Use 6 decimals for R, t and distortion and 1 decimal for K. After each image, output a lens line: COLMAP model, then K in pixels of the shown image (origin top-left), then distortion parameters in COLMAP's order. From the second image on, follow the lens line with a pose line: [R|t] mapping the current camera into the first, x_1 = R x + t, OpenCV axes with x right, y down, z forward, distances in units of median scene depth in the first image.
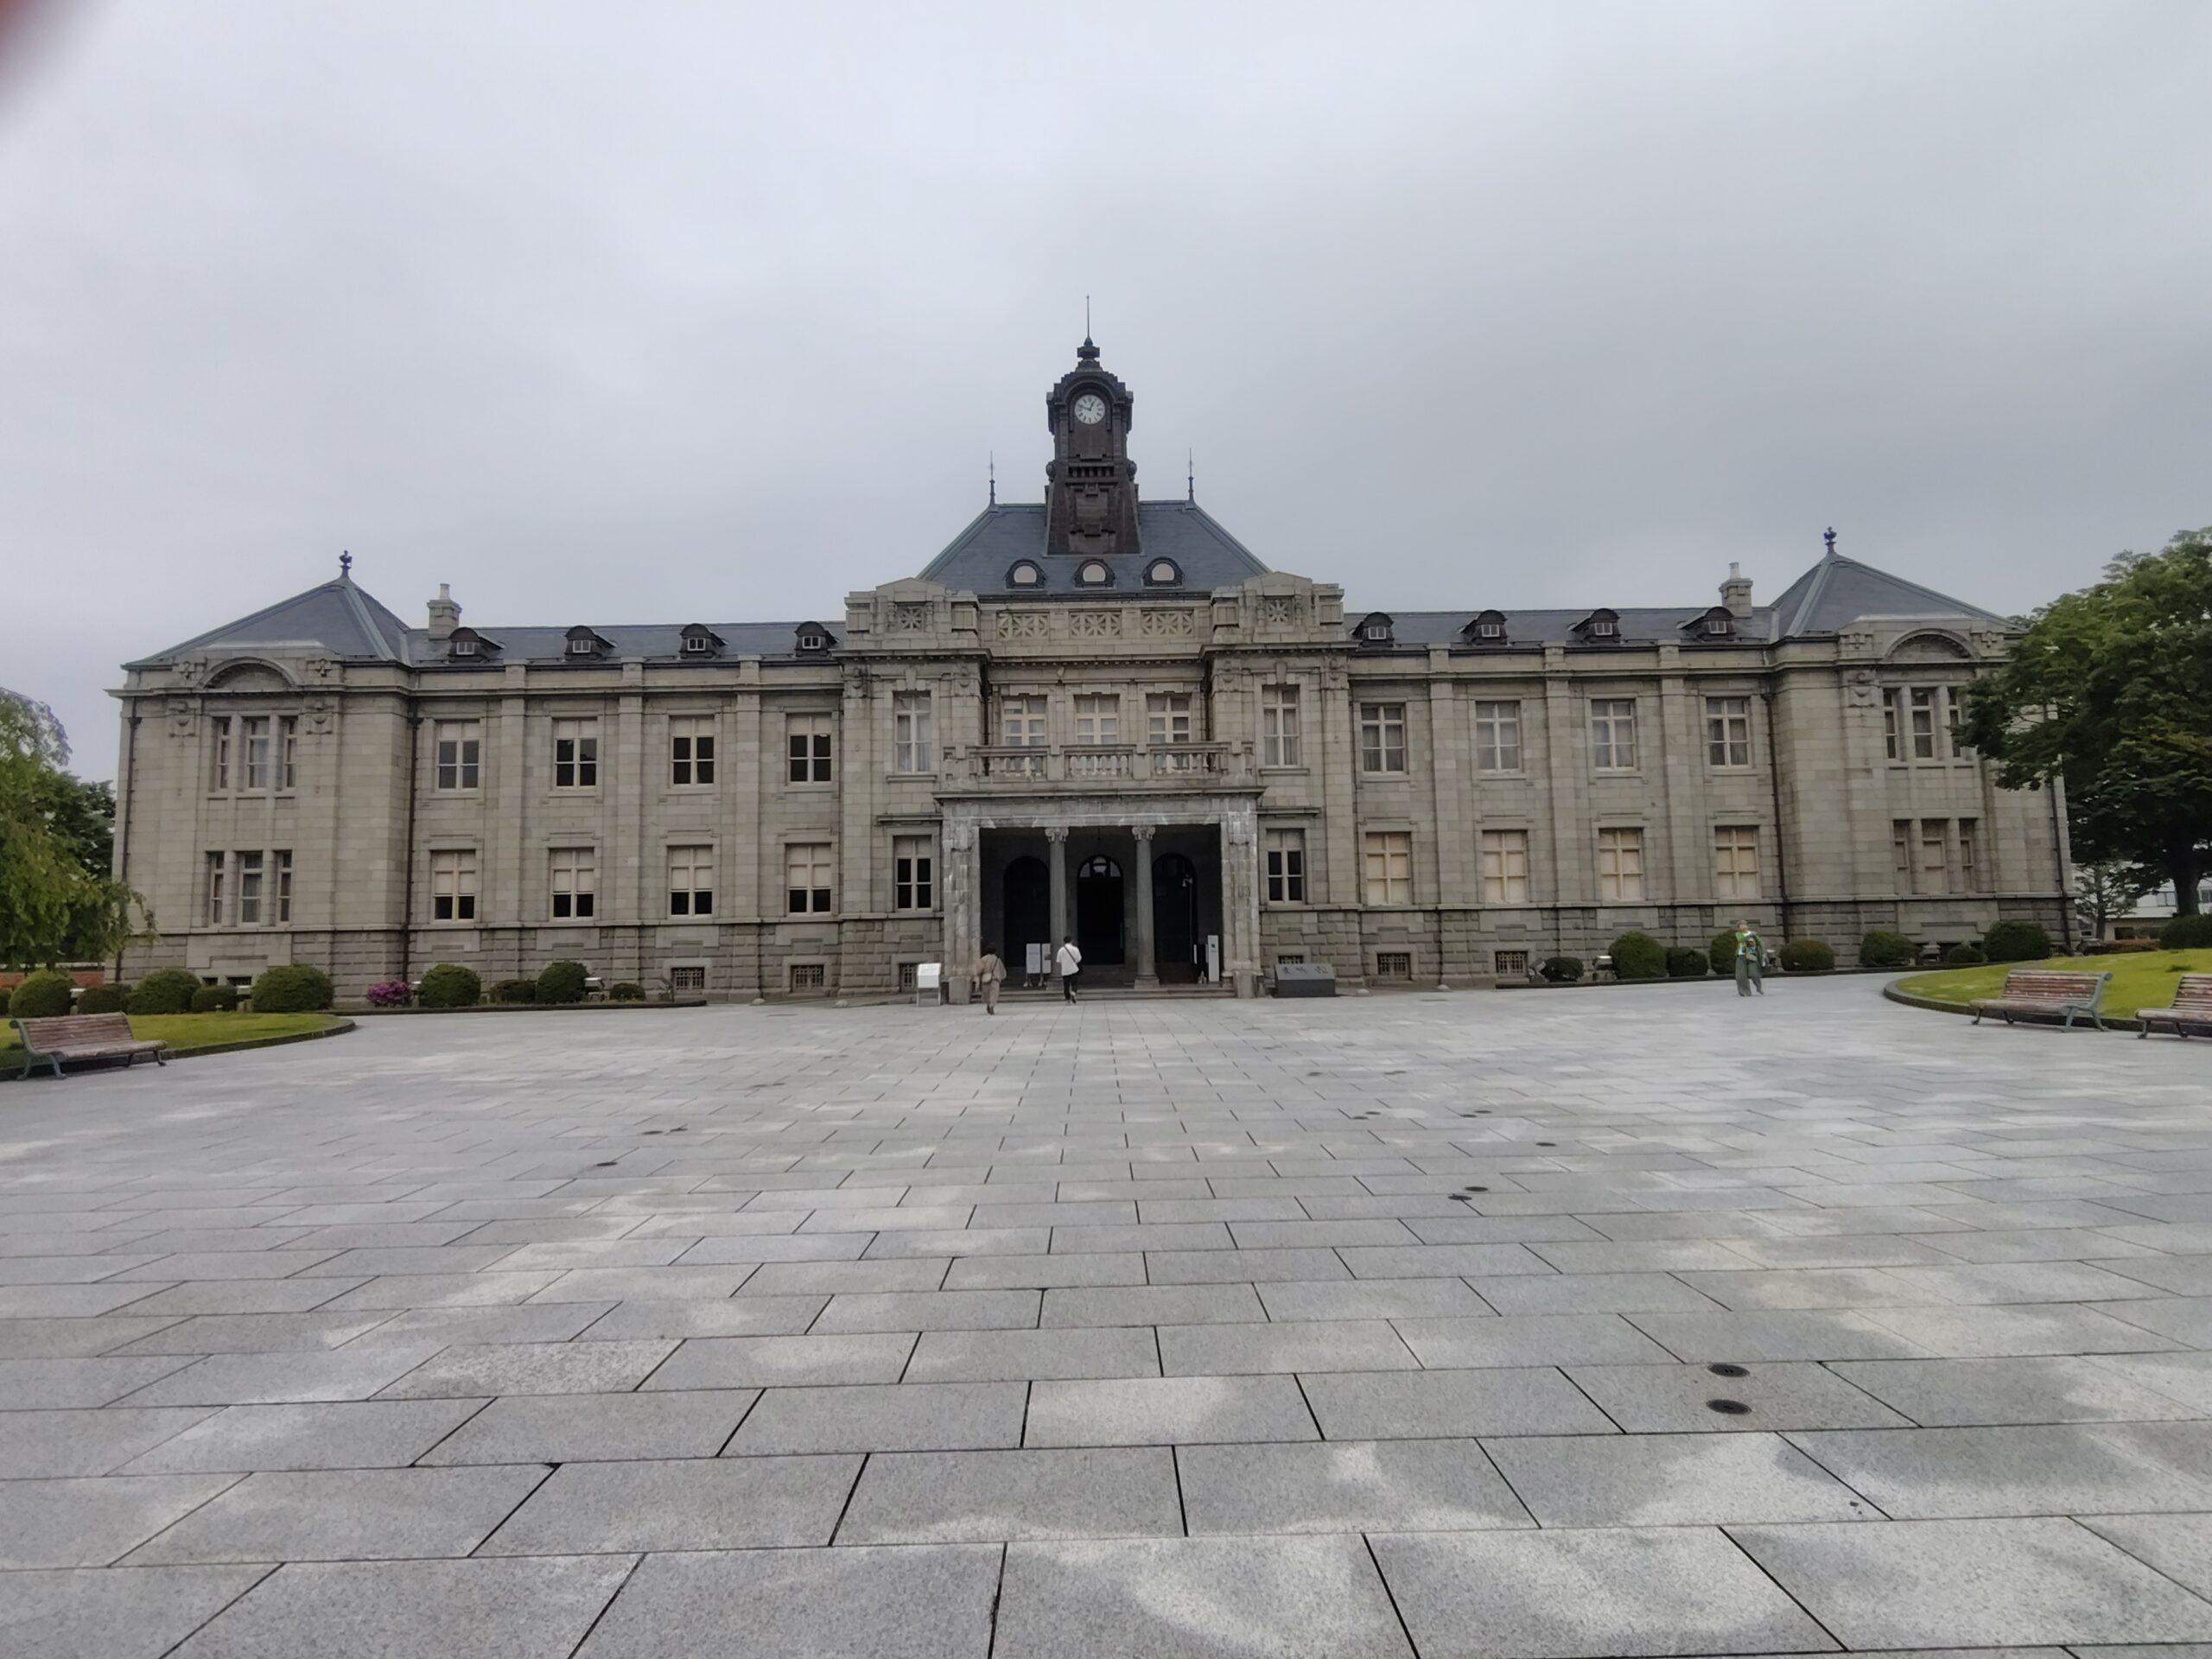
lens RADIAL K [[890.2, 0, 1111.6], [0, 890.2, 848.9], [0, 0, 1]] dist [0.000403, 0.000030]
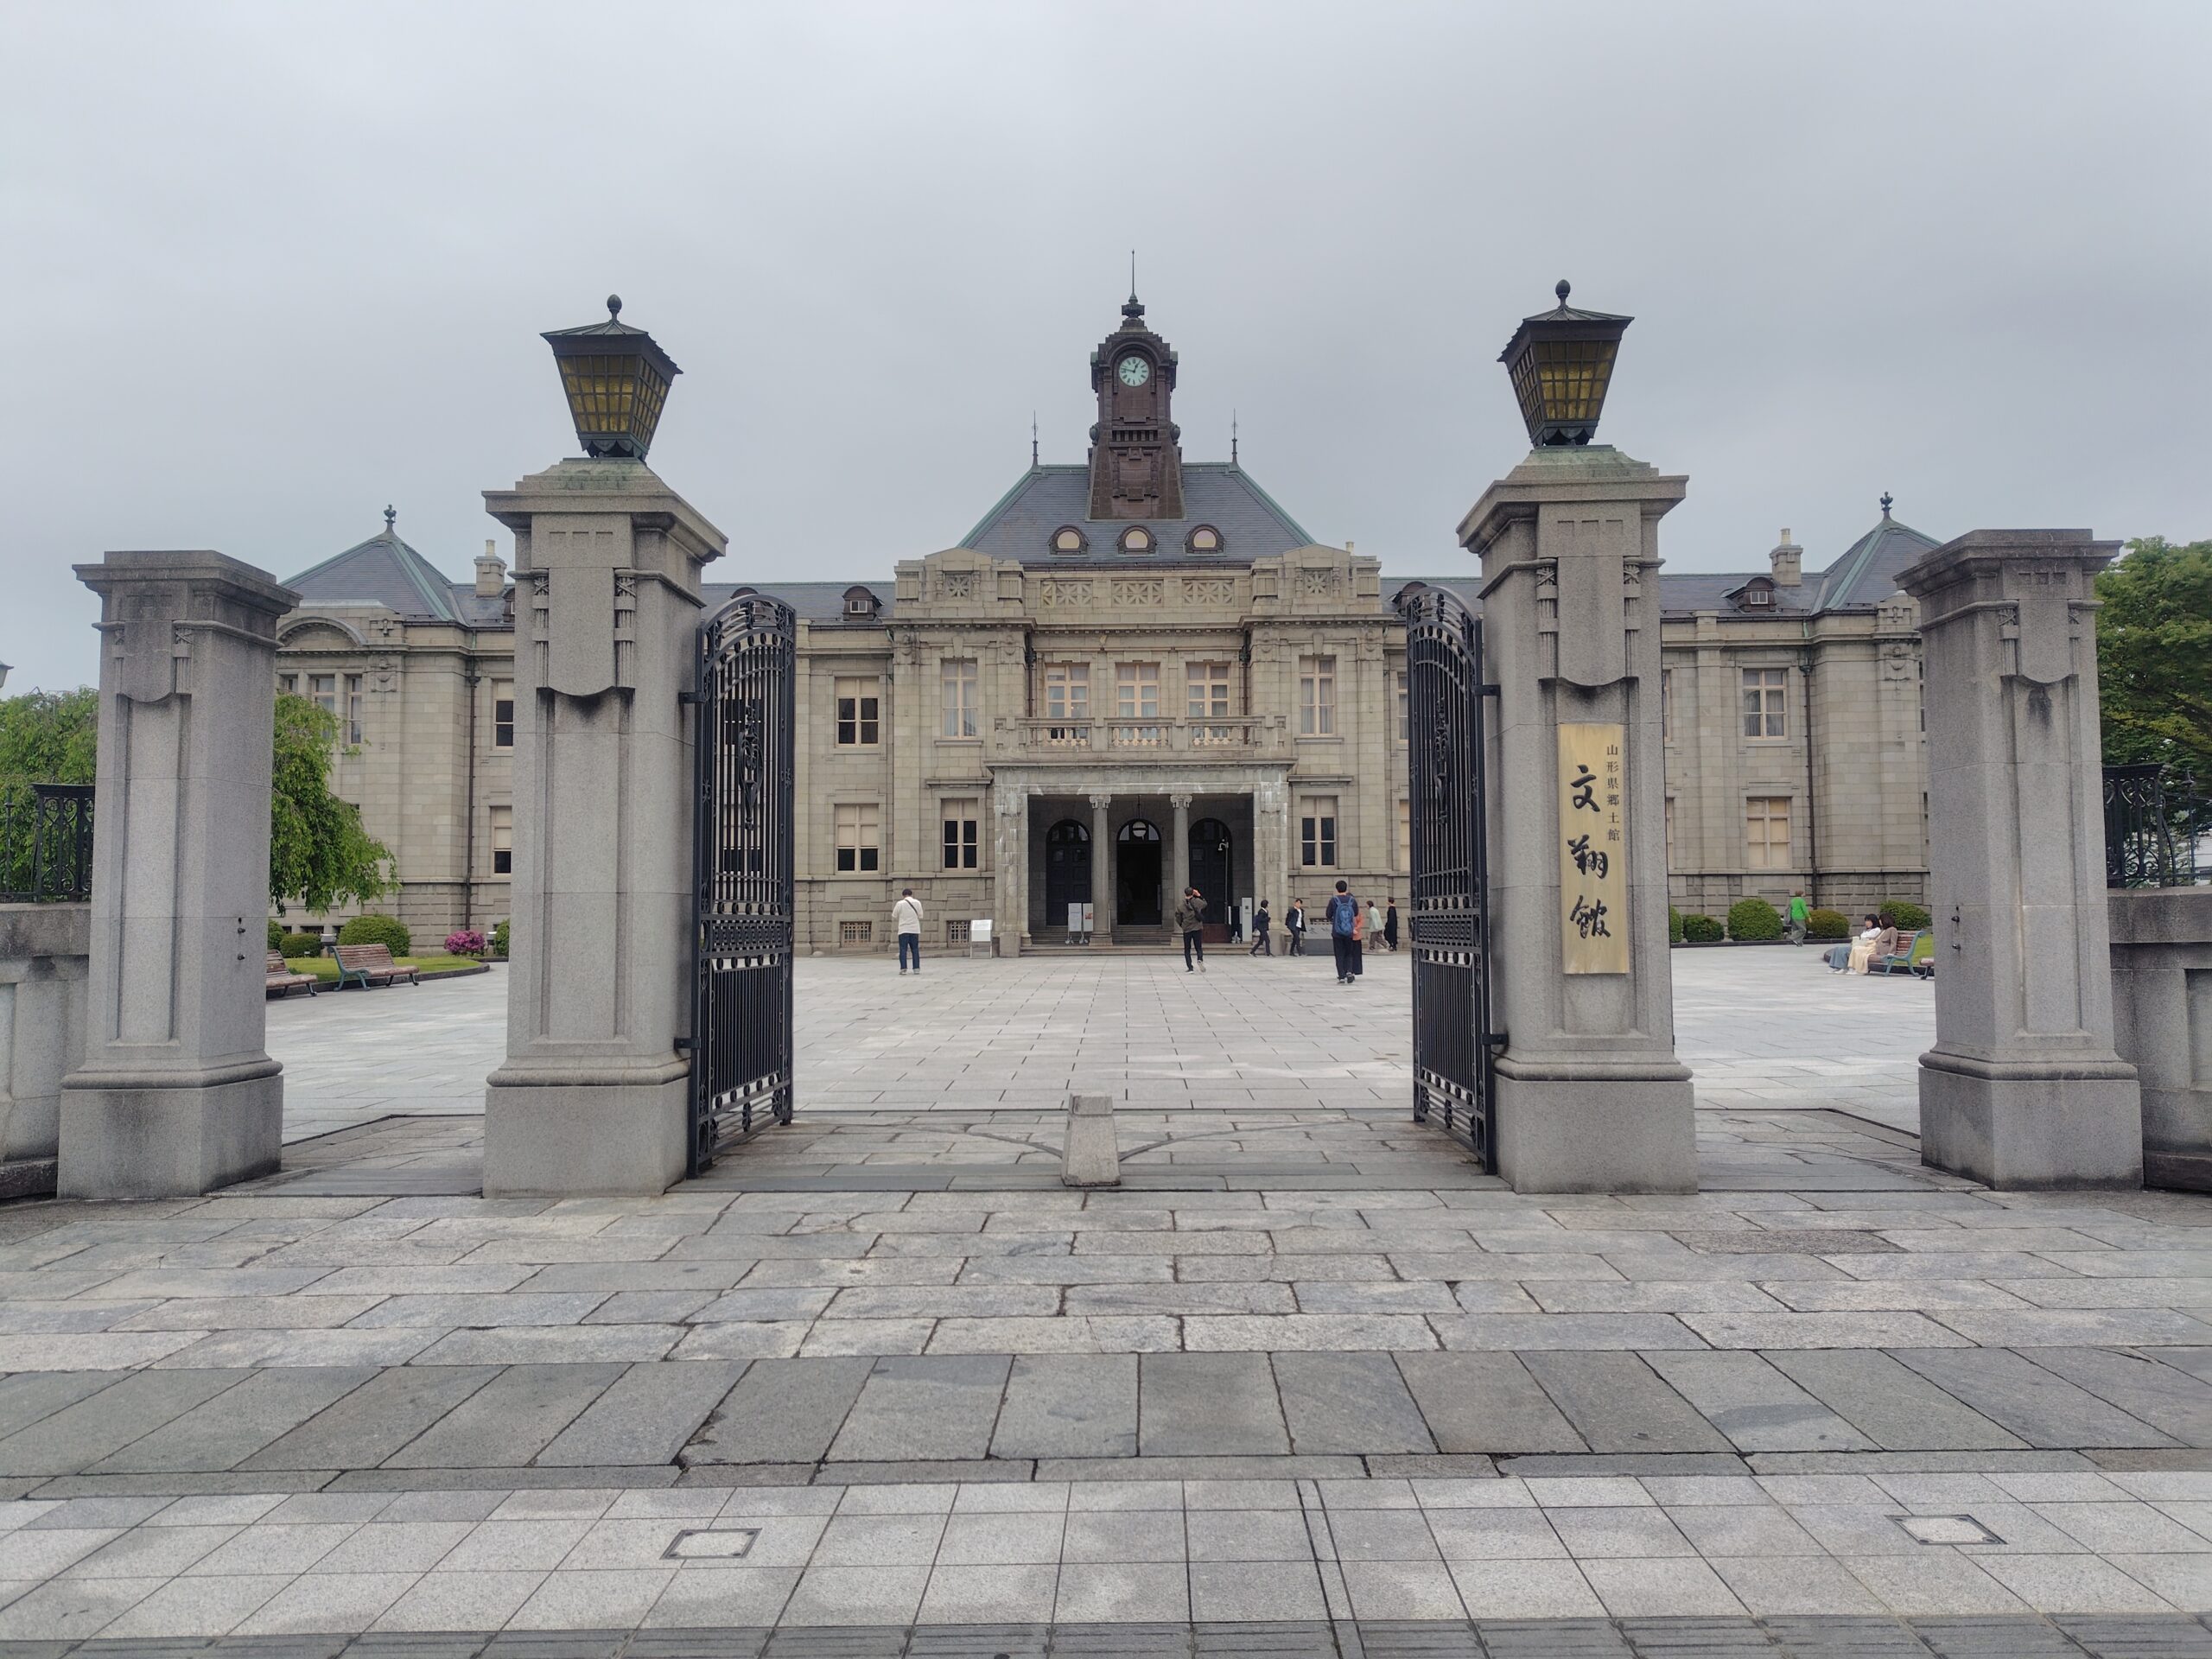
lens RADIAL K [[1487.2, 0, 1105.8], [0, 1487.2, 819.6], [0, 0, 1]] dist [0.013524, 0.001322]
pose [[0.999660, 0.011652, -0.023328, -0.011788], [-0.010774, 0.999242, 0.037396, -0.055652], [0.023746, -0.037132, 0.999028, -0.715803]]
